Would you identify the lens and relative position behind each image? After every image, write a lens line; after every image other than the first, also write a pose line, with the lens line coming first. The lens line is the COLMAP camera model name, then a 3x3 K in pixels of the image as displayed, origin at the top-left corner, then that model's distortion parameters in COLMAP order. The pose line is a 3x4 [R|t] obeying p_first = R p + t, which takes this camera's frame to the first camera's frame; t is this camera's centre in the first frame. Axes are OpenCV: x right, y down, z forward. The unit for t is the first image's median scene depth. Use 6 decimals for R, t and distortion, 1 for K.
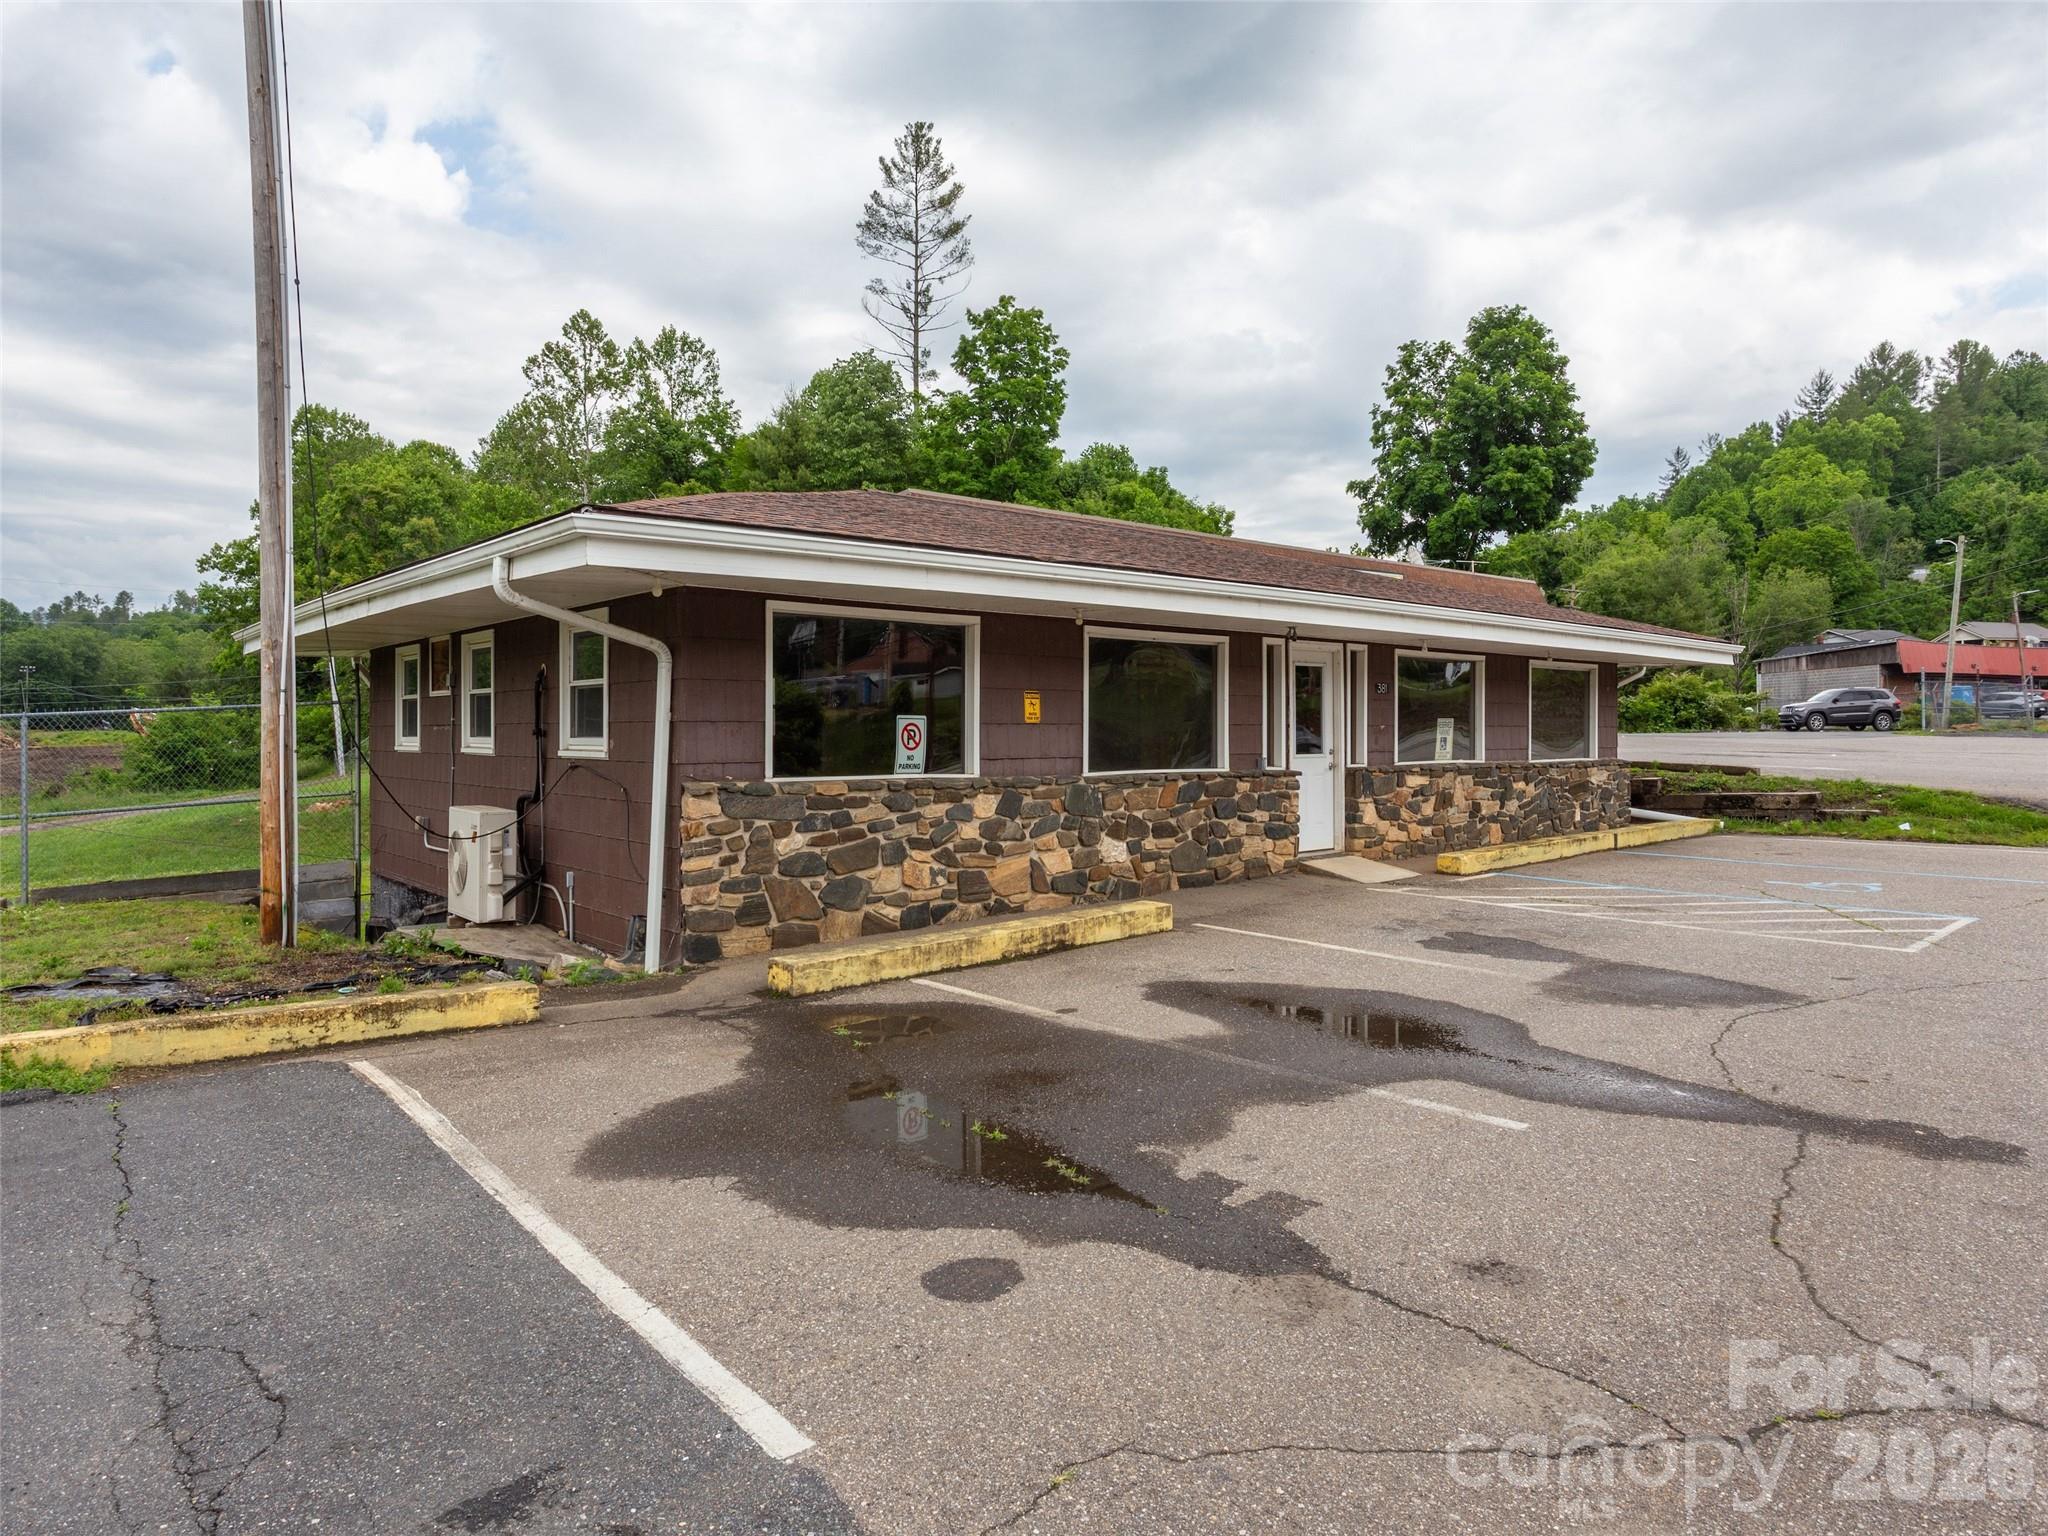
lens RADIAL K [[1271.9, 0, 999.5], [0, 1271.9, 762.8], [0, 0, 1]] dist [-0.038437, -0.000044]
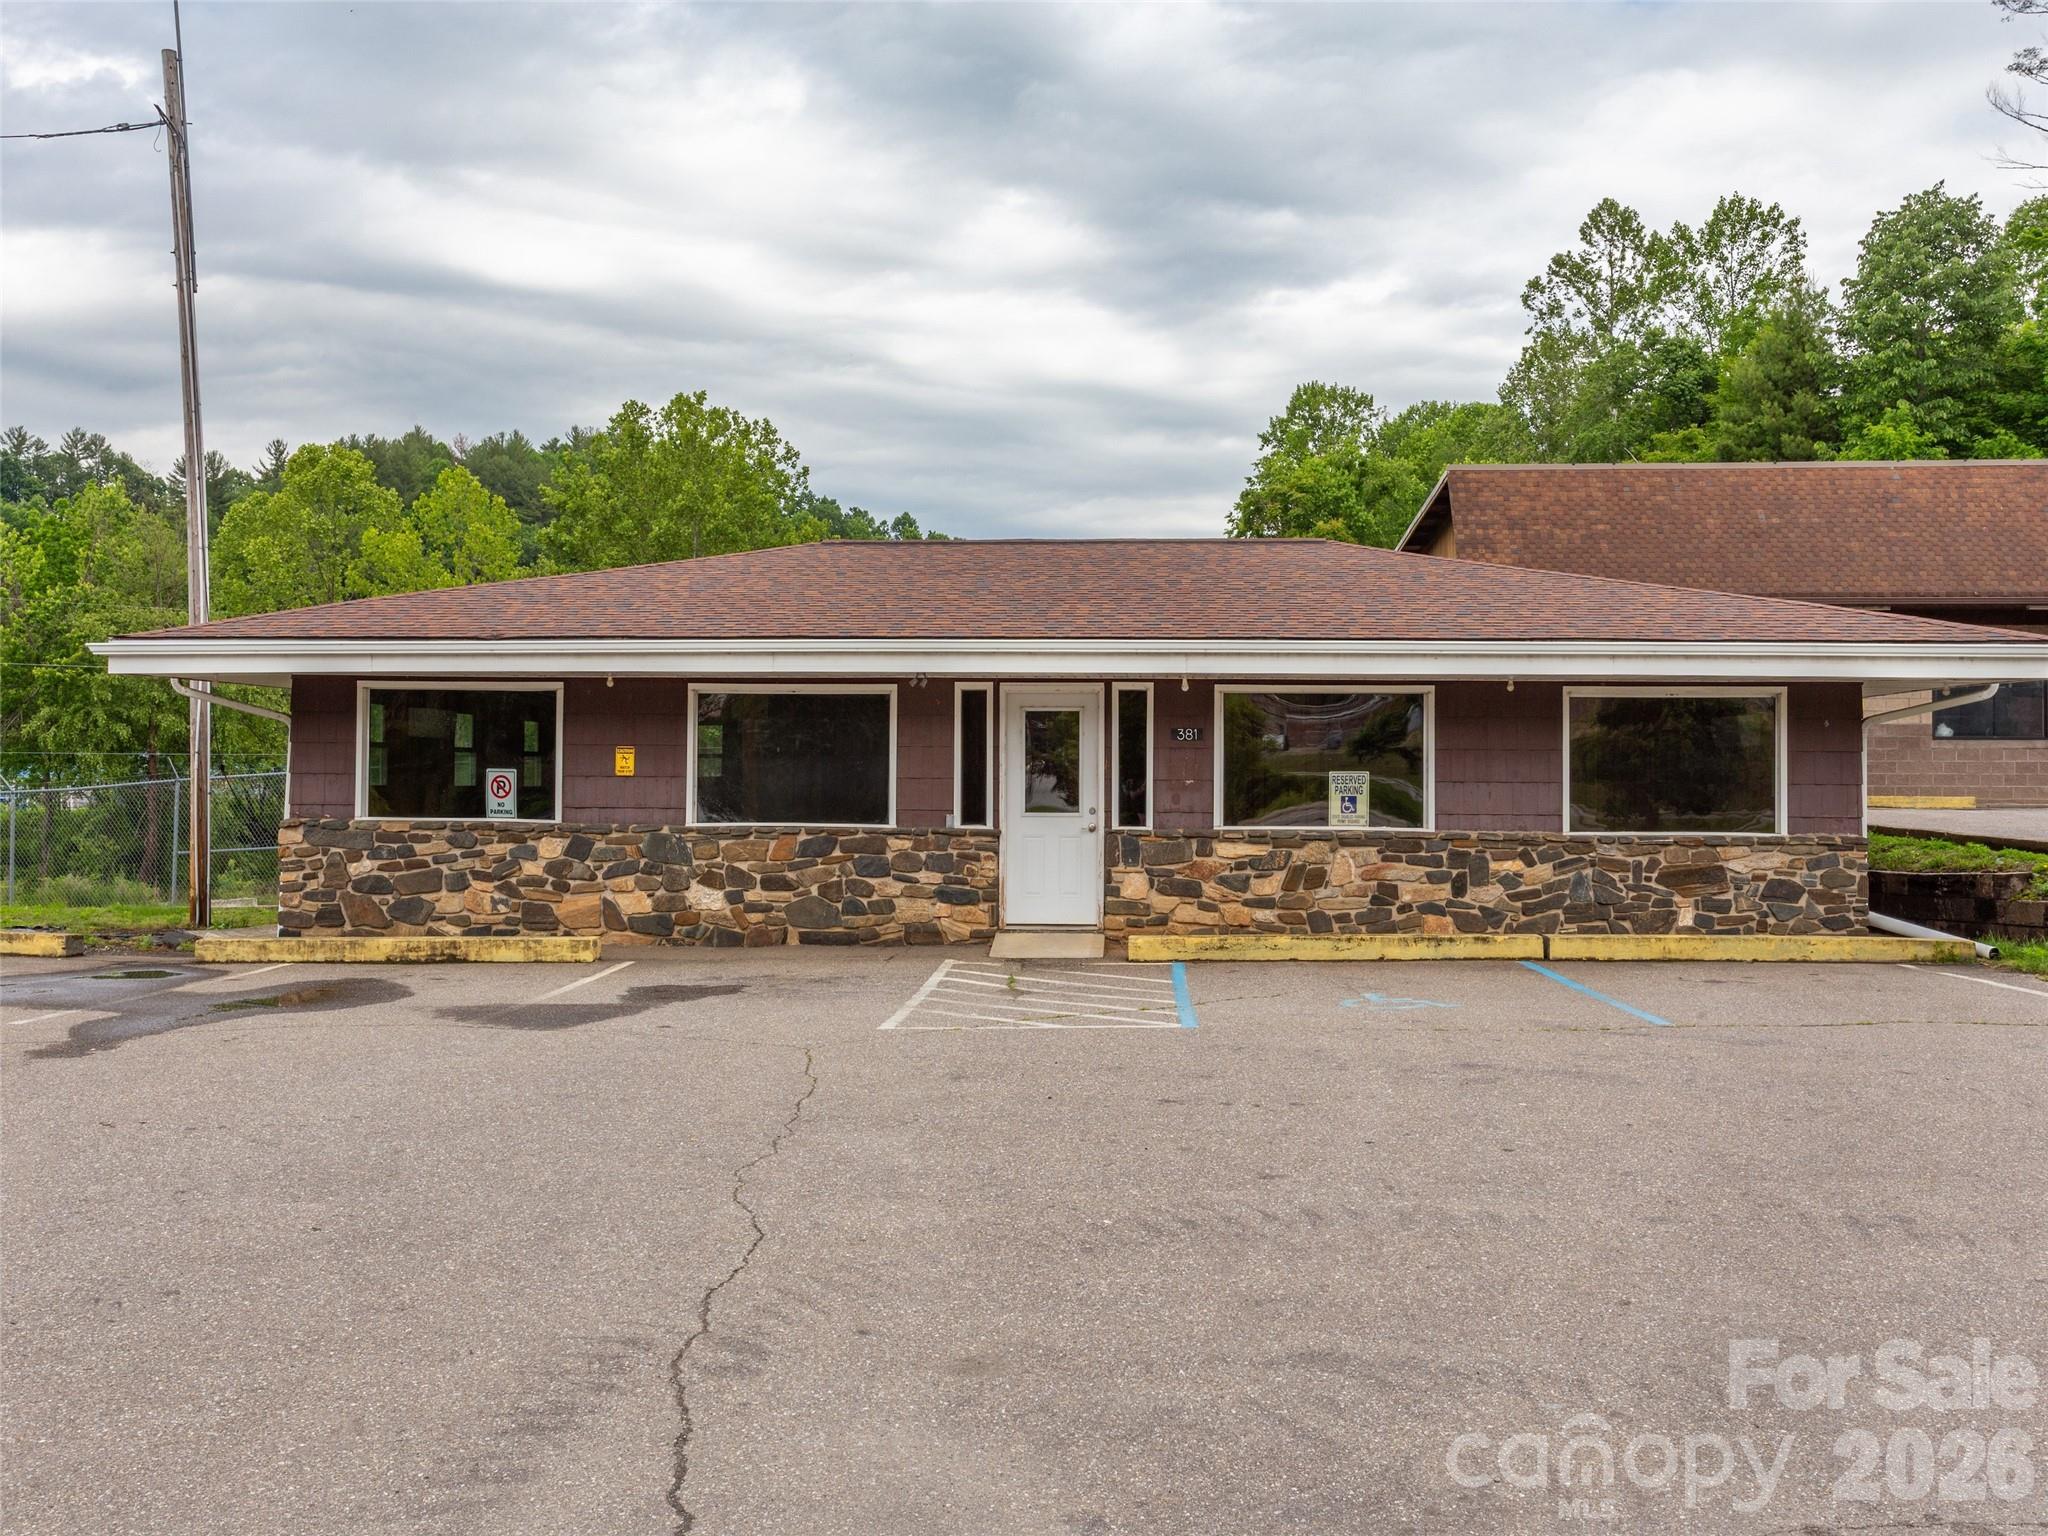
lens RADIAL K [[1890.9, 0, 1006.6], [0, 1890.9, 773.0], [0, 0, 1]] dist [0.027972, 0.000000]
pose [[0.708040, 0.001188, -0.706172, 1.308591], [-0.025249, 0.999402, -0.023634, -0.003009], [0.705721, 0.034564, 0.707646, 0.066013]]
